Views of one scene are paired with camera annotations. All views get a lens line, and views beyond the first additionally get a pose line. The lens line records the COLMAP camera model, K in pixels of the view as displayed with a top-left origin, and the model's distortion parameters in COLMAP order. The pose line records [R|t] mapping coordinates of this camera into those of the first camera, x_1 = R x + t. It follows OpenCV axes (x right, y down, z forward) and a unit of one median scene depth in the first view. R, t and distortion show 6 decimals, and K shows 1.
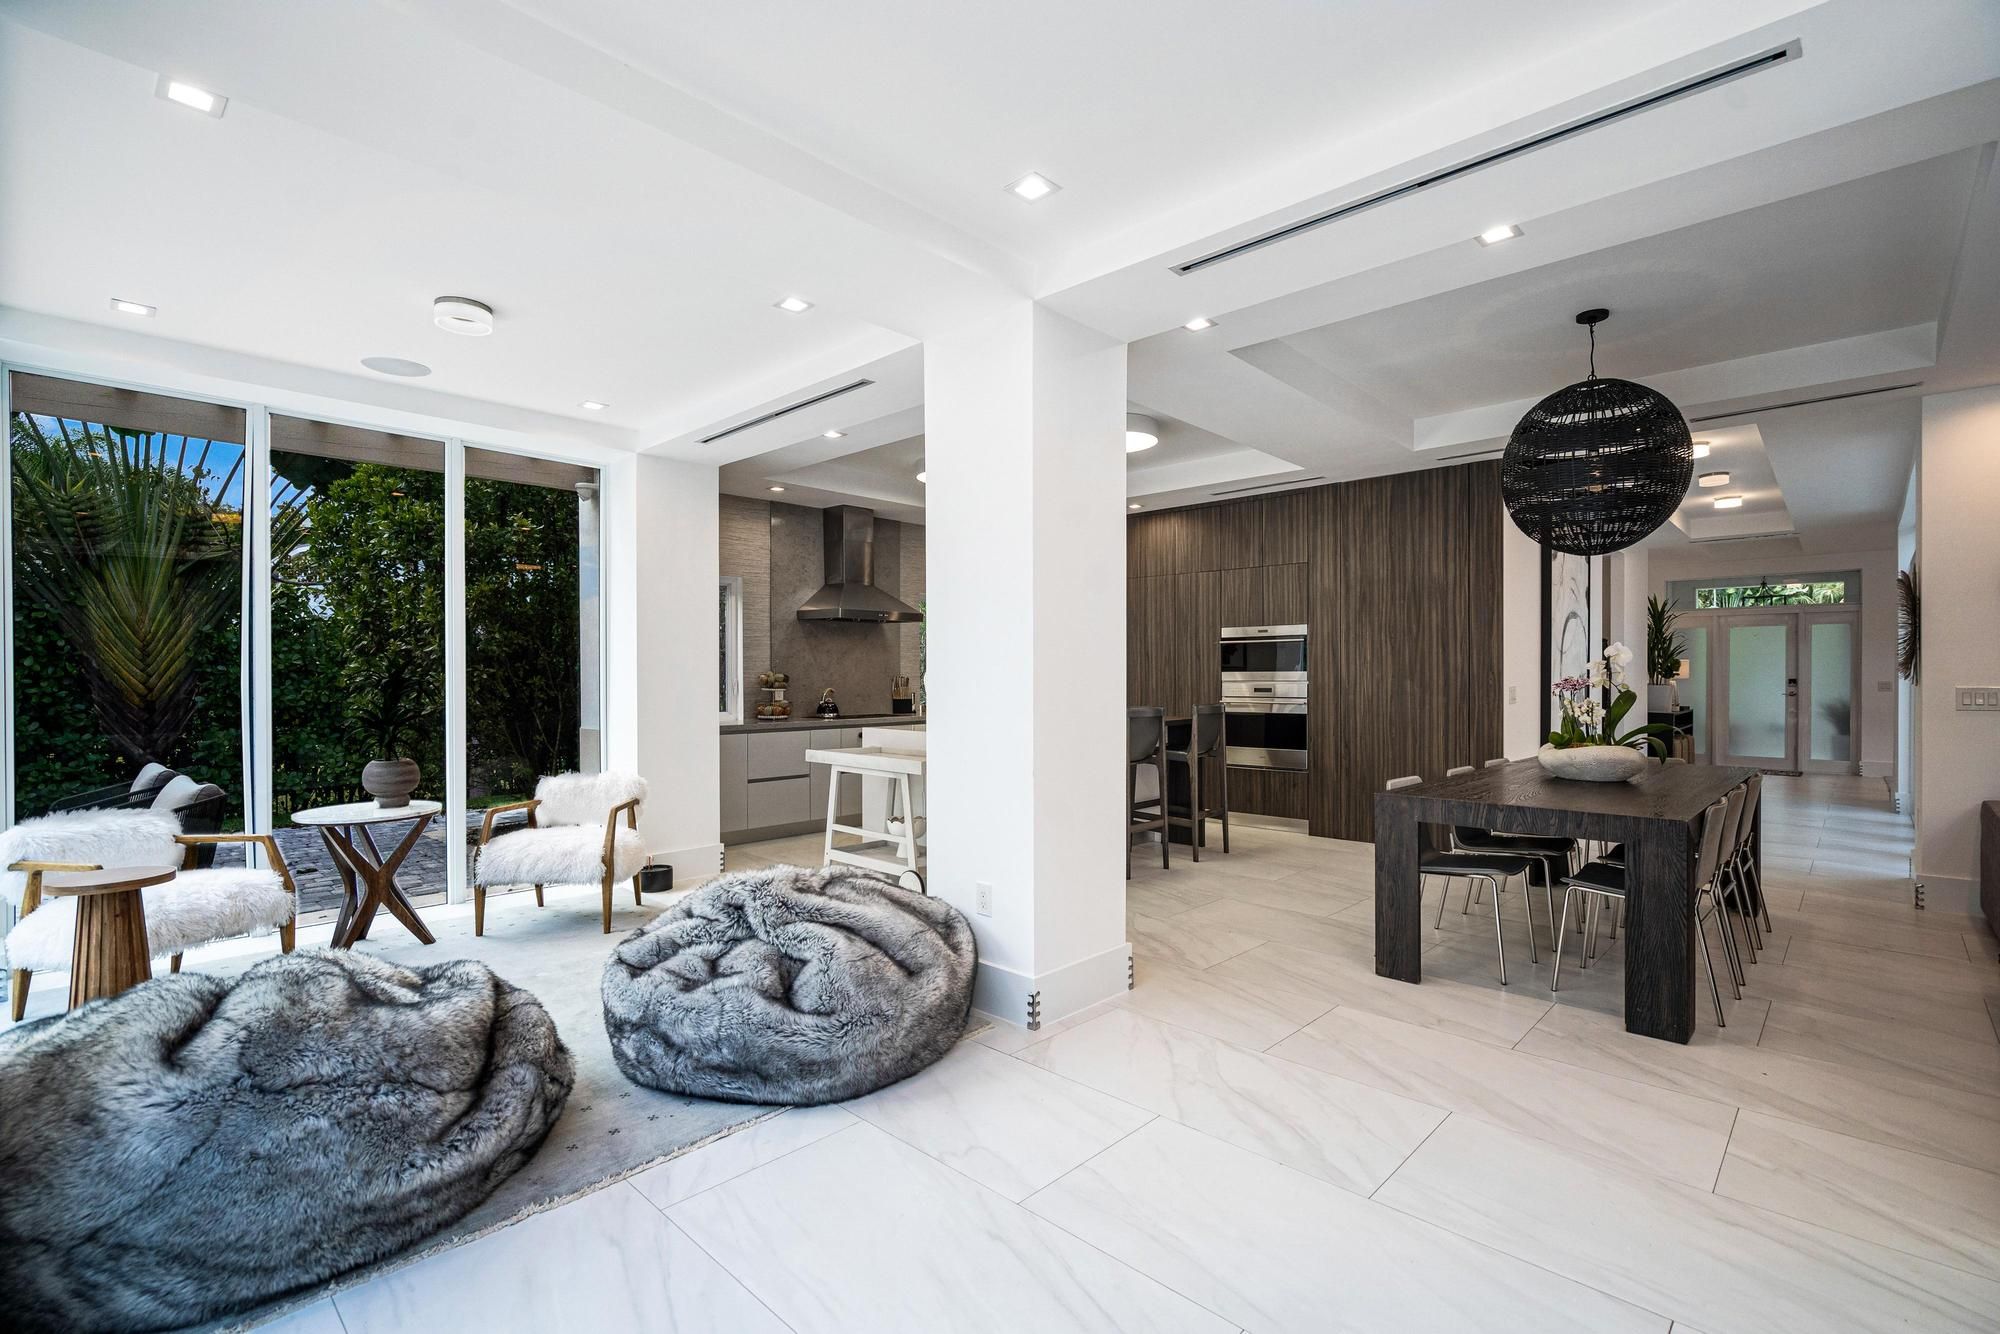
lens RADIAL K [[911.9, 0, 1003.6], [0, 911.9, 679.4], [0, 0, 1]] dist [0.004105, 0.000060]
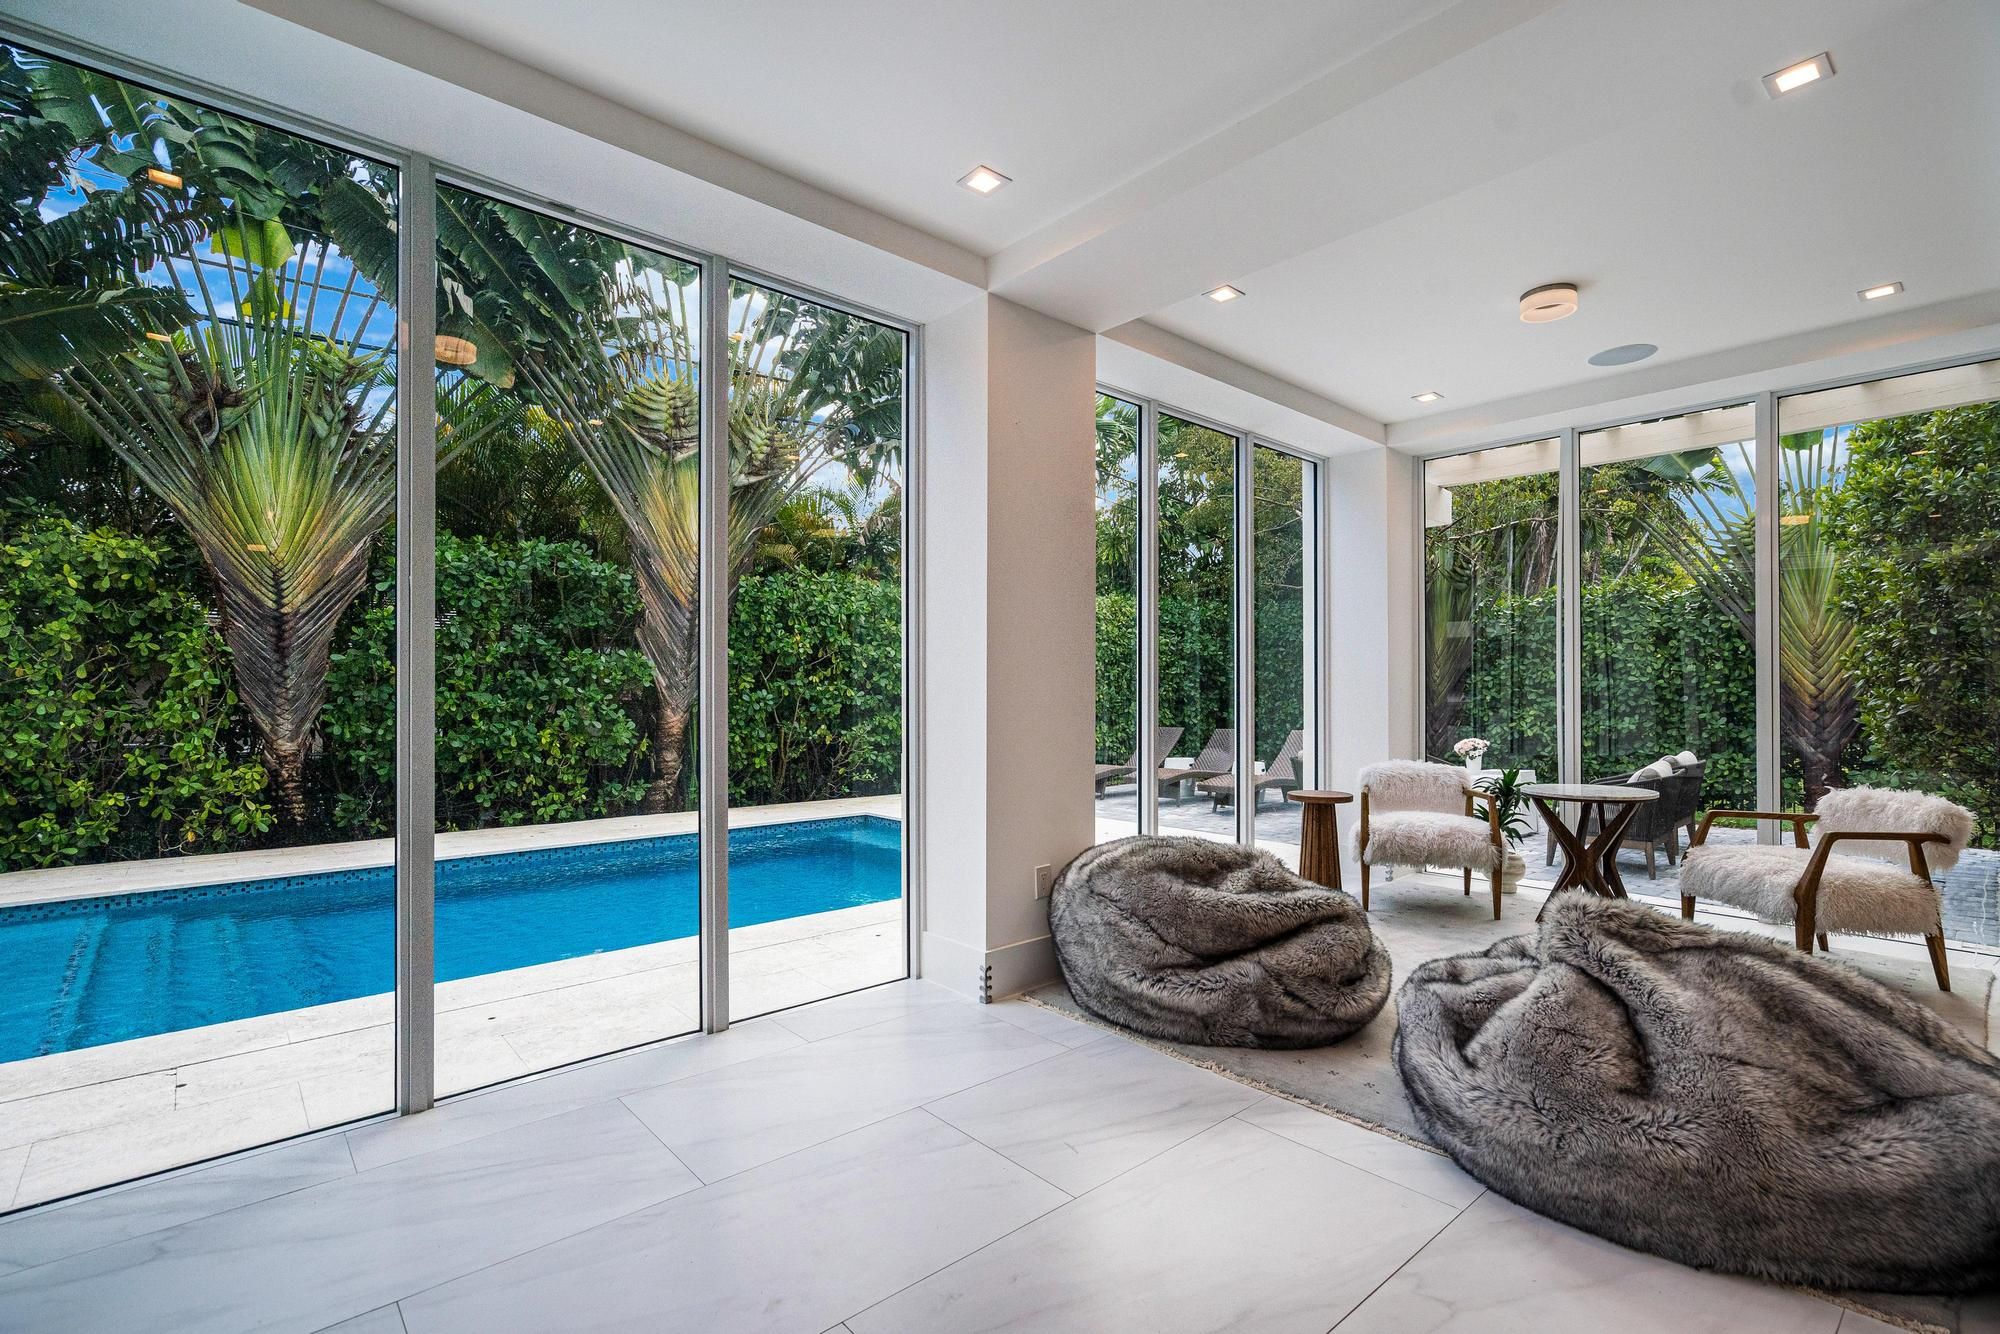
lens RADIAL K [[911.9, 0, 1003.6], [0, 911.9, 679.4], [0, 0, 1]] dist [0.004105, 0.000060]
pose [[-0.082751, -0.006941, -0.996546, 0.620510], [-0.005759, 0.999962, -0.006487, 0.039224], [0.996554, 0.005202, -0.082788, 0.645241]]
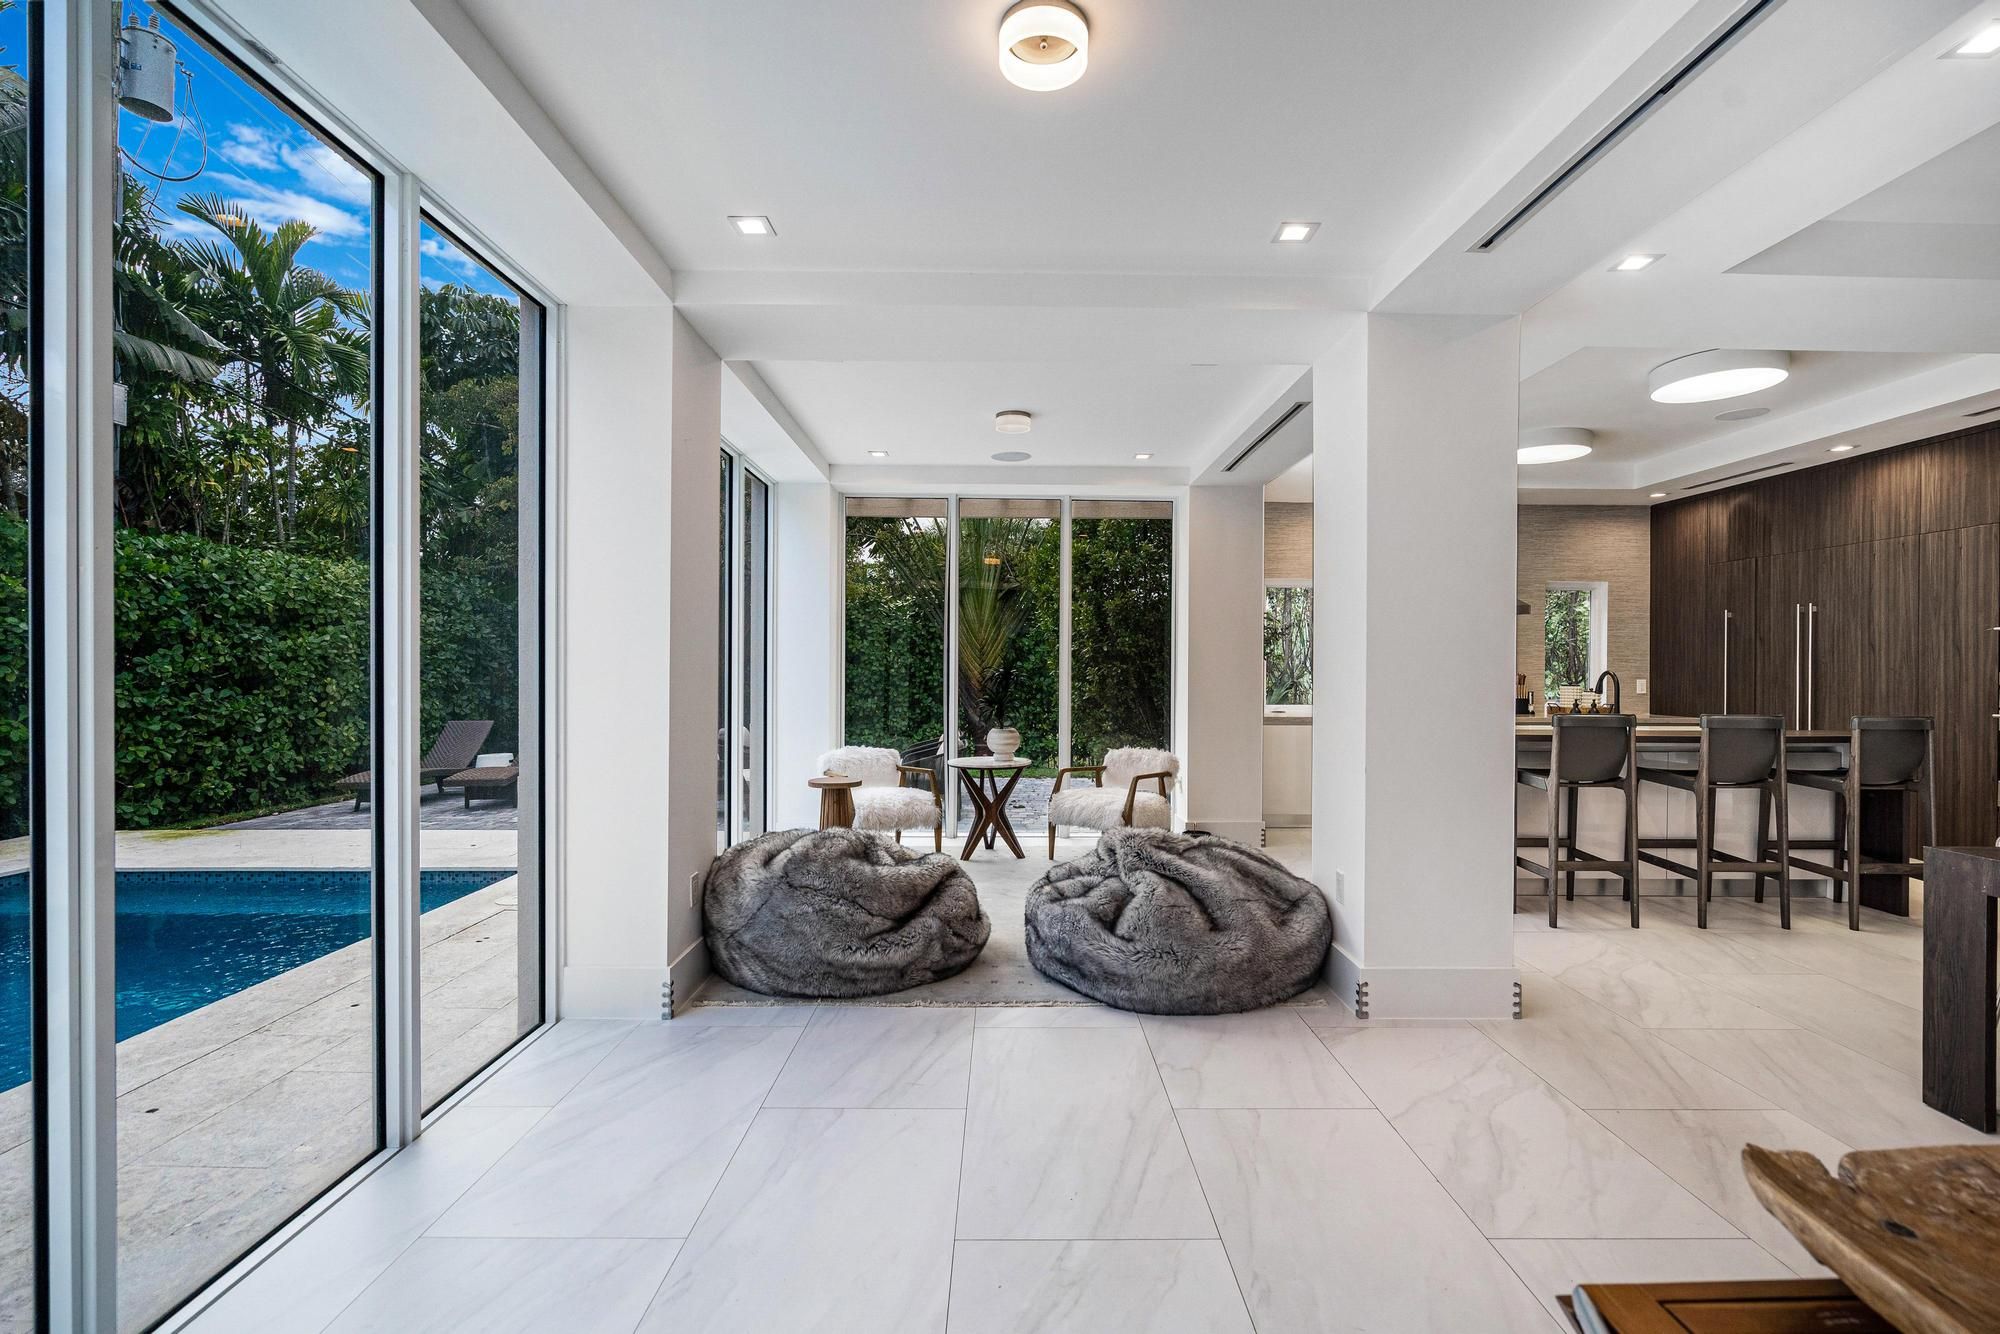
lens RADIAL K [[913.2, 0, 1003.4], [0, 913.2, 670.9], [0, 0, 1]] dist [-0.000402, 0.000130]
pose [[0.689919, 0.007439, -0.723848, 0.592084], [-0.010041, 0.999949, 0.000705, -0.006597], [0.723816, 0.006782, 0.689959, -0.005570]]
